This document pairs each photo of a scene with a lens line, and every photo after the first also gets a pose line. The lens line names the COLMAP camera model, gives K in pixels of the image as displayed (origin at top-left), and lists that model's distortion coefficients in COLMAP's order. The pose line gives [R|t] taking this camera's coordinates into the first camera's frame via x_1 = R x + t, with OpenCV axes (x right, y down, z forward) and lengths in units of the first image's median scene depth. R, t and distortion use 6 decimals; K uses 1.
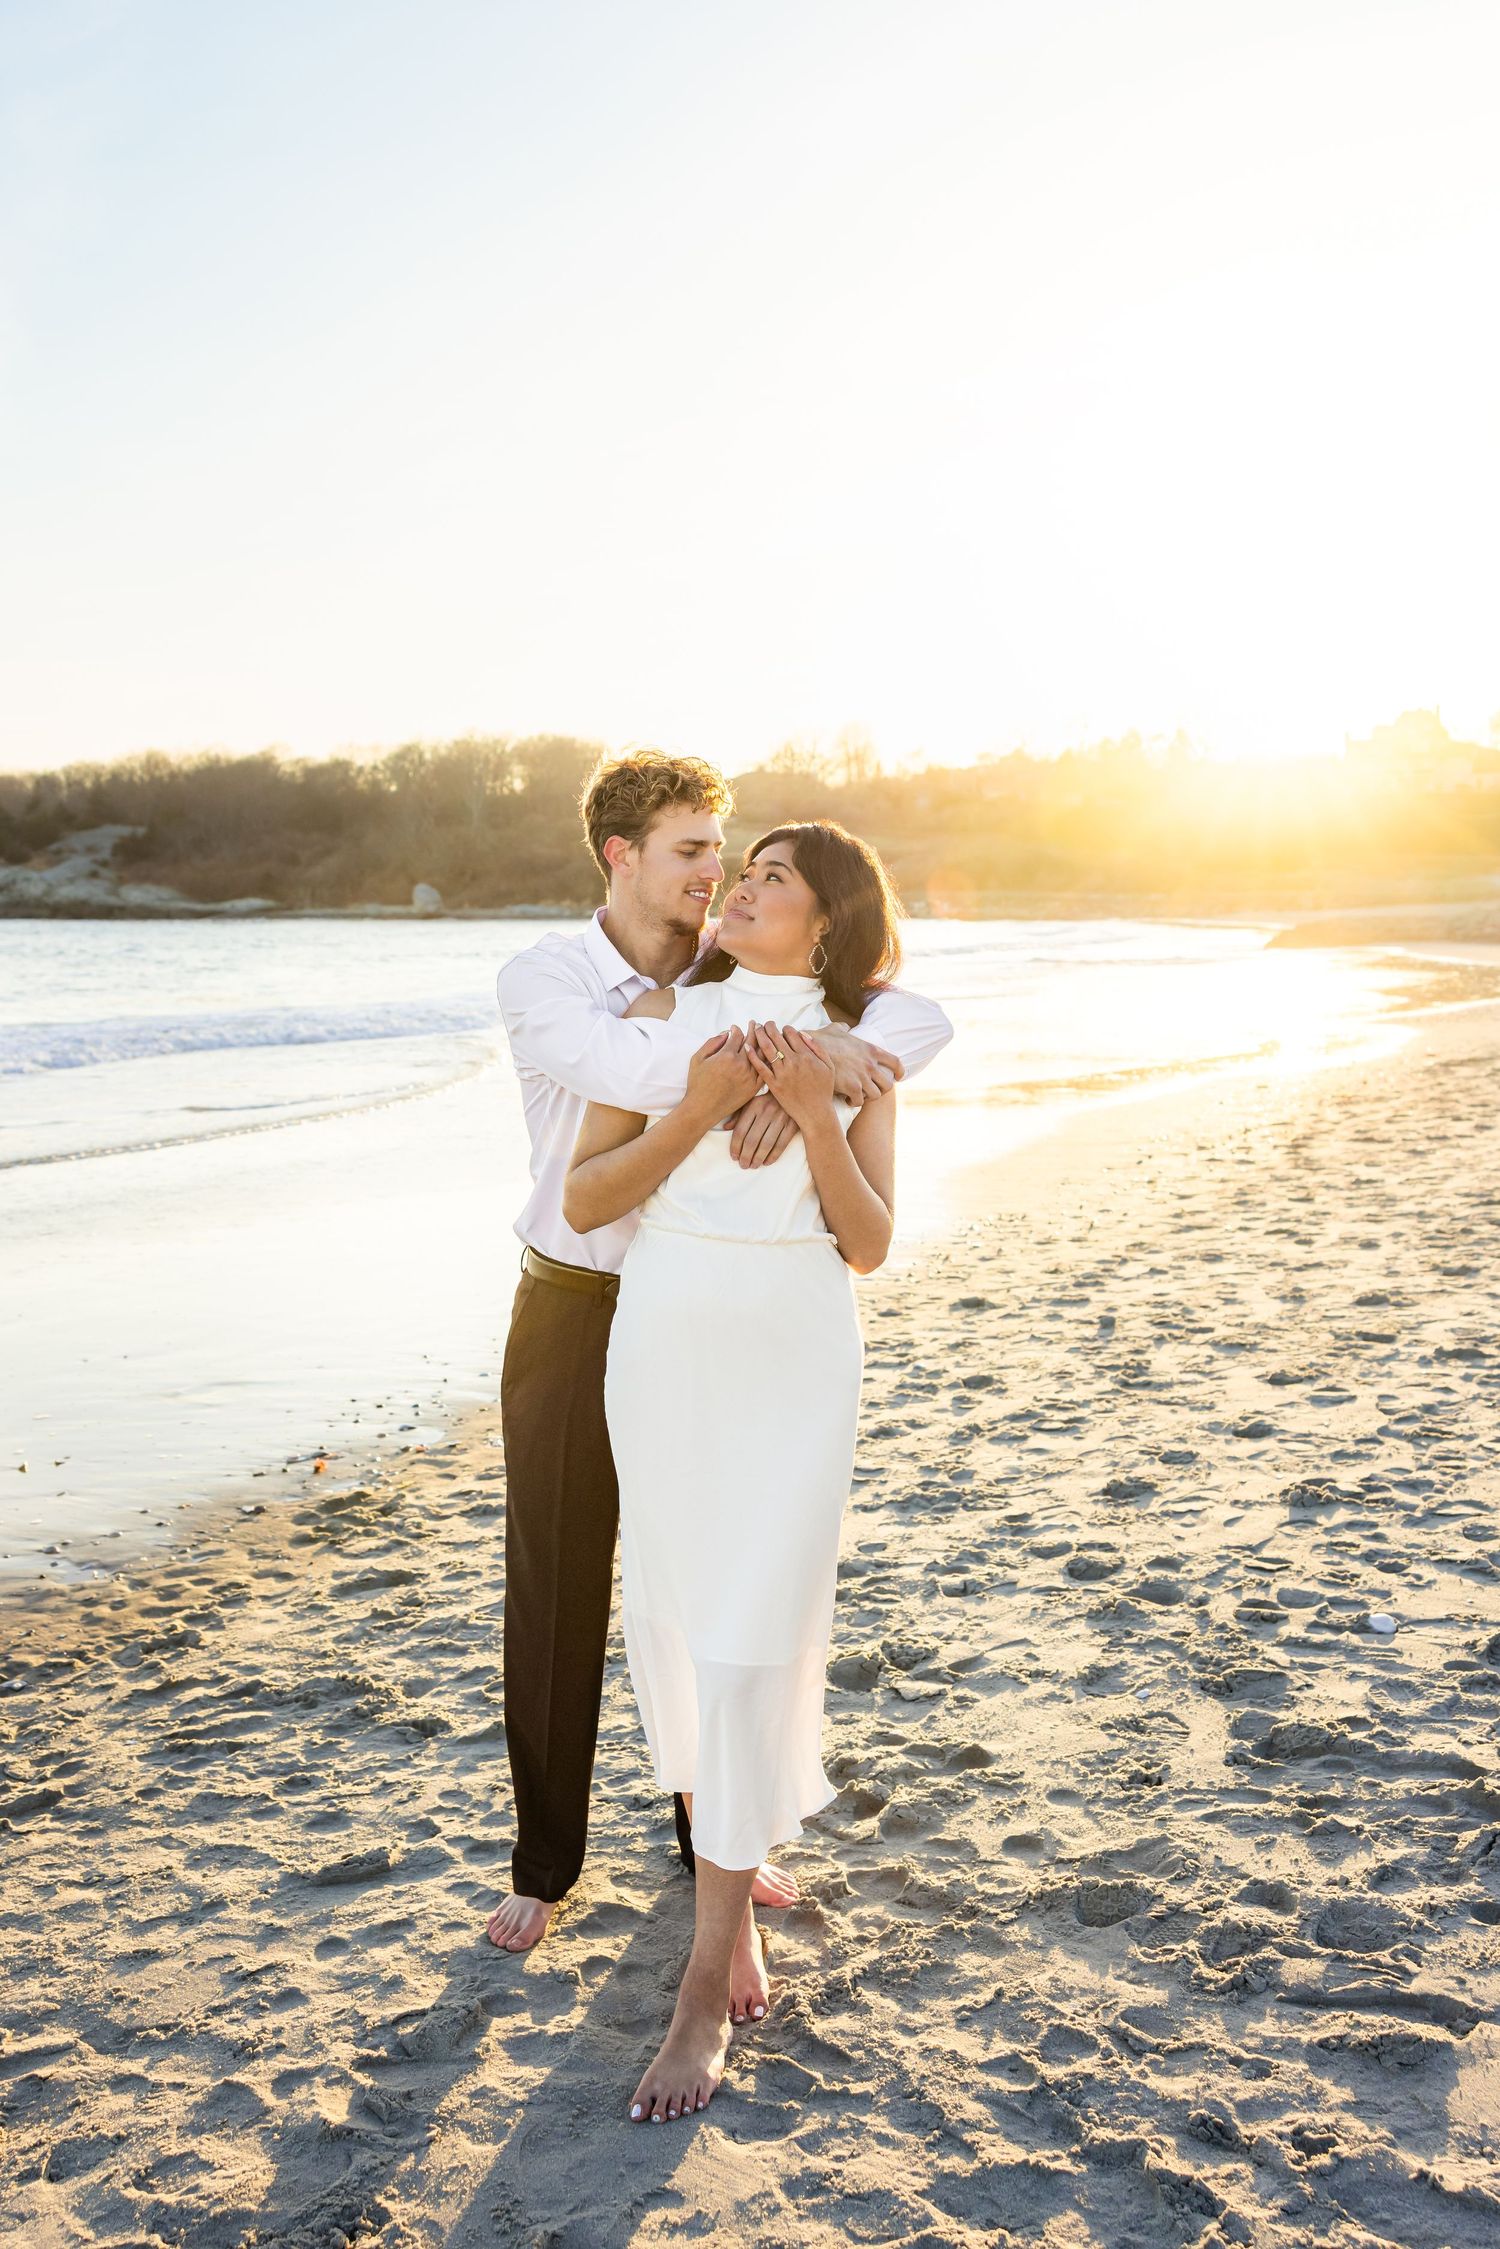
lens RADIAL K [[2747.9, 0, 750.0], [0, 2747.9, 1124.5], [0, 0, 1]] dist [0.001123, 0.007174]
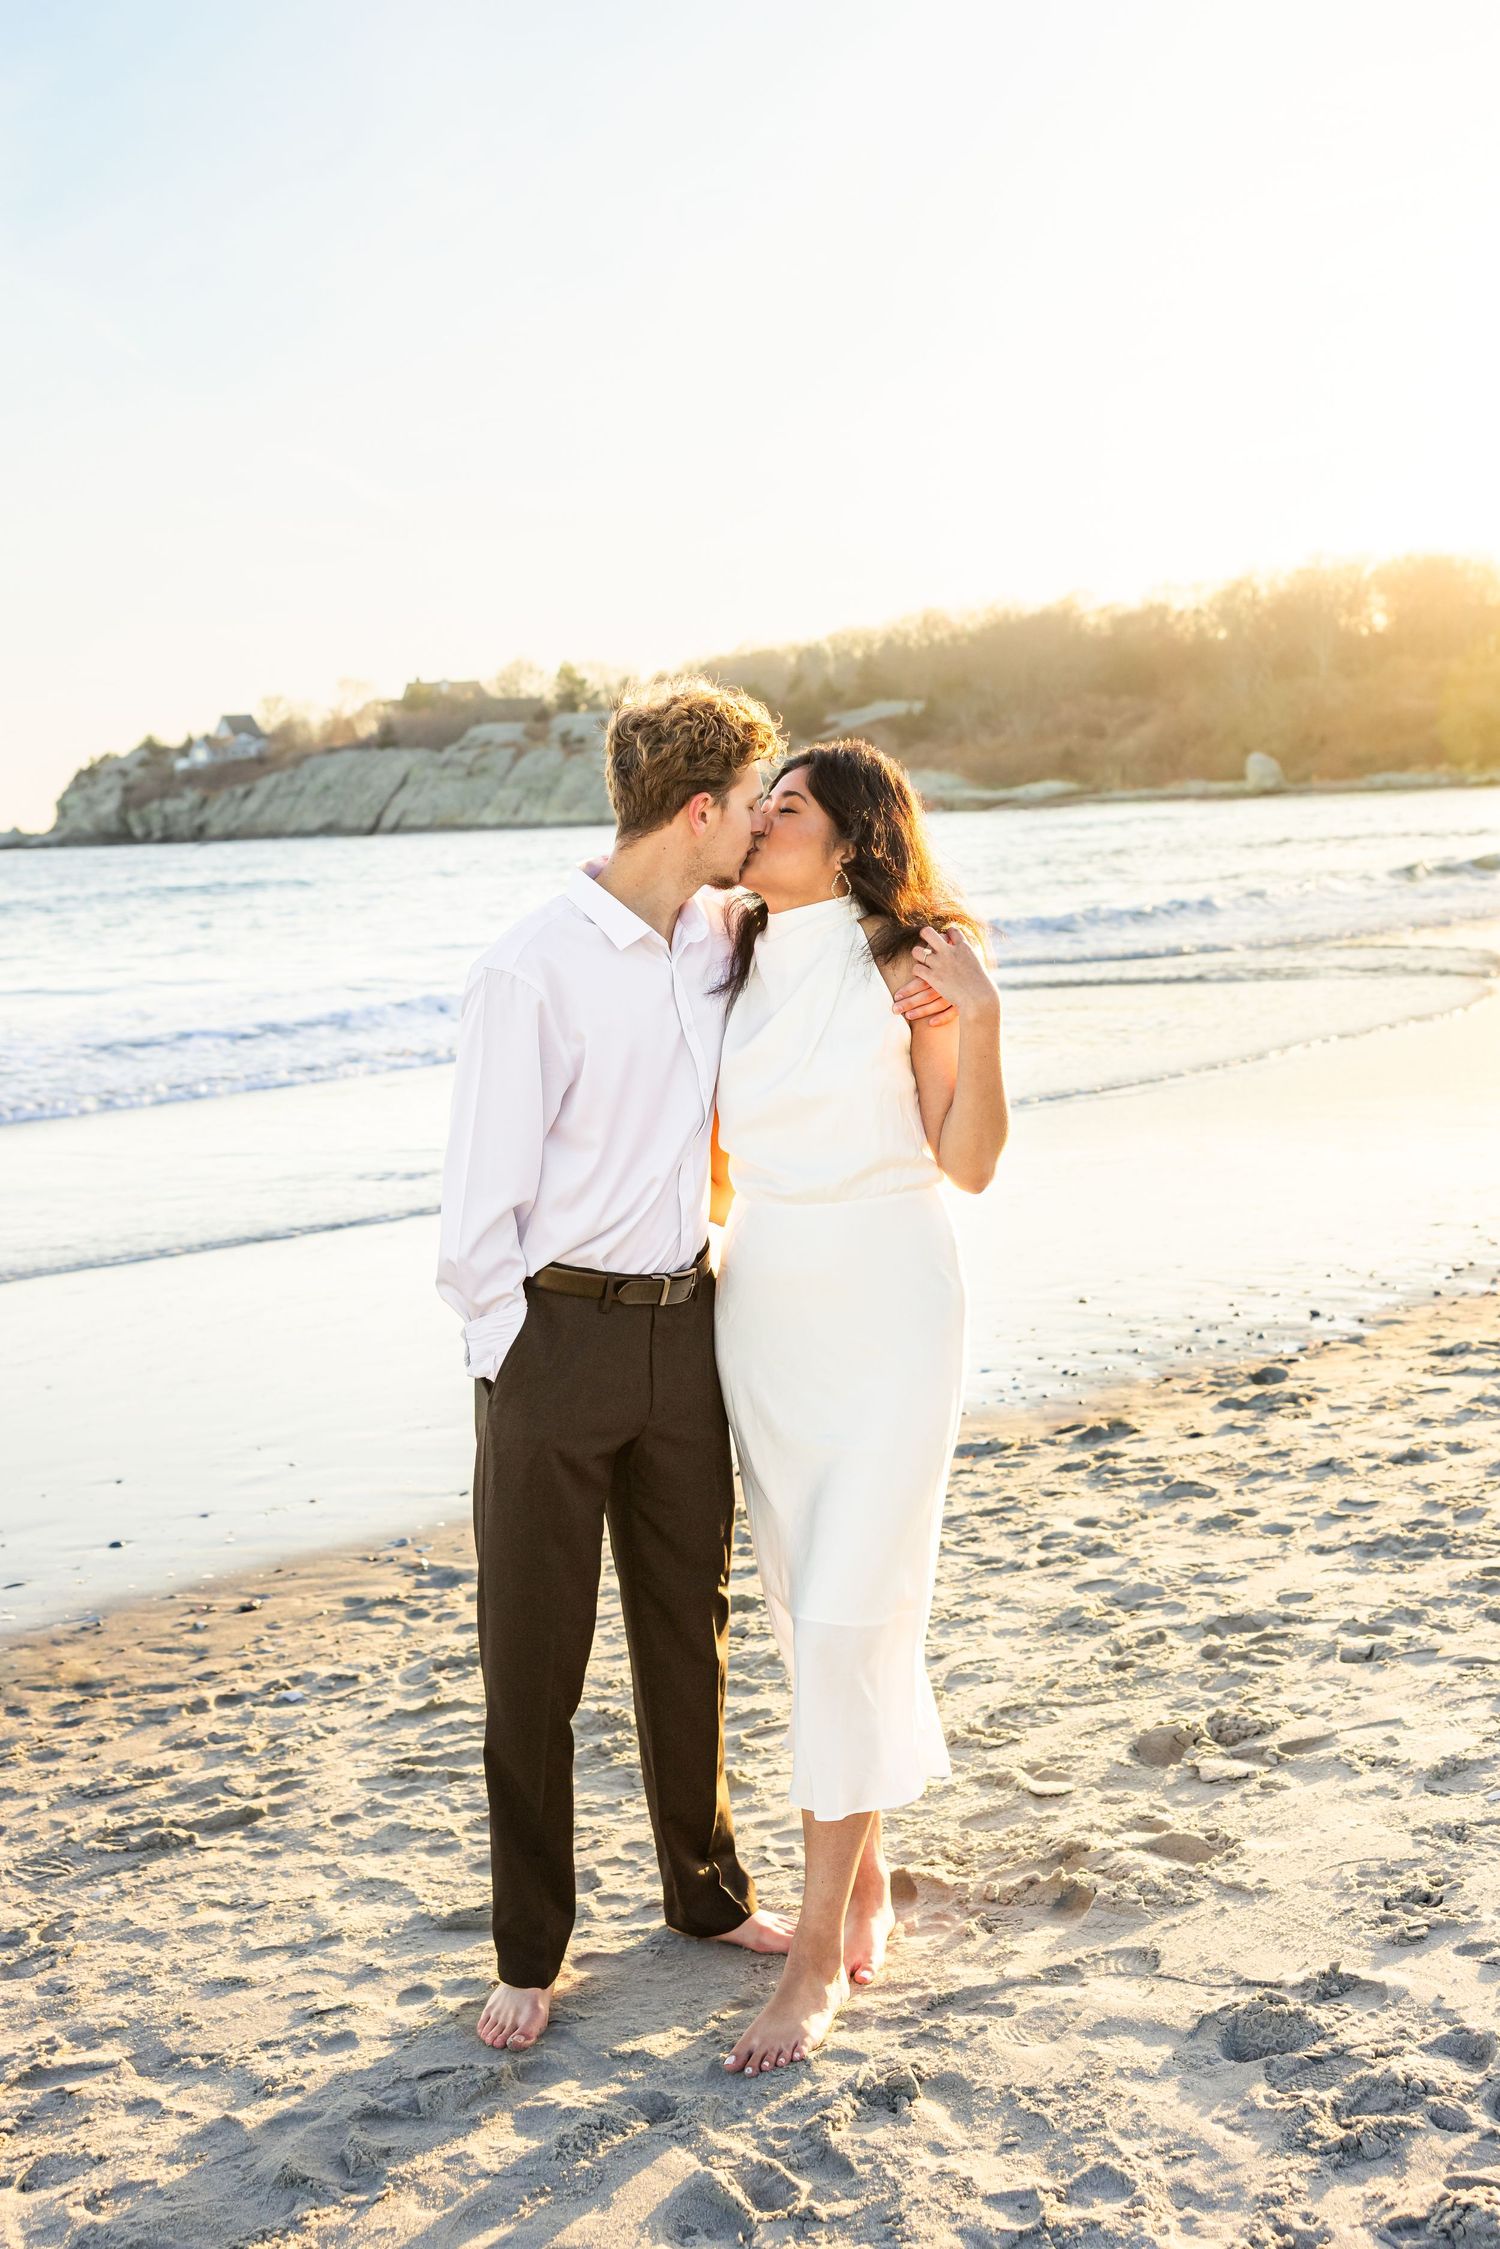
lens RADIAL K [[3609.7, 0, 750.0], [0, 3609.7, 1124.5], [0, 0, 1]] dist [0.011201, 0.008345]
pose [[0.907407, -0.004244, -0.420231, 0.409133], [0.015719, 0.999592, 0.023846, -0.015671], [0.419959, -0.028244, 0.907104, -0.033592]]
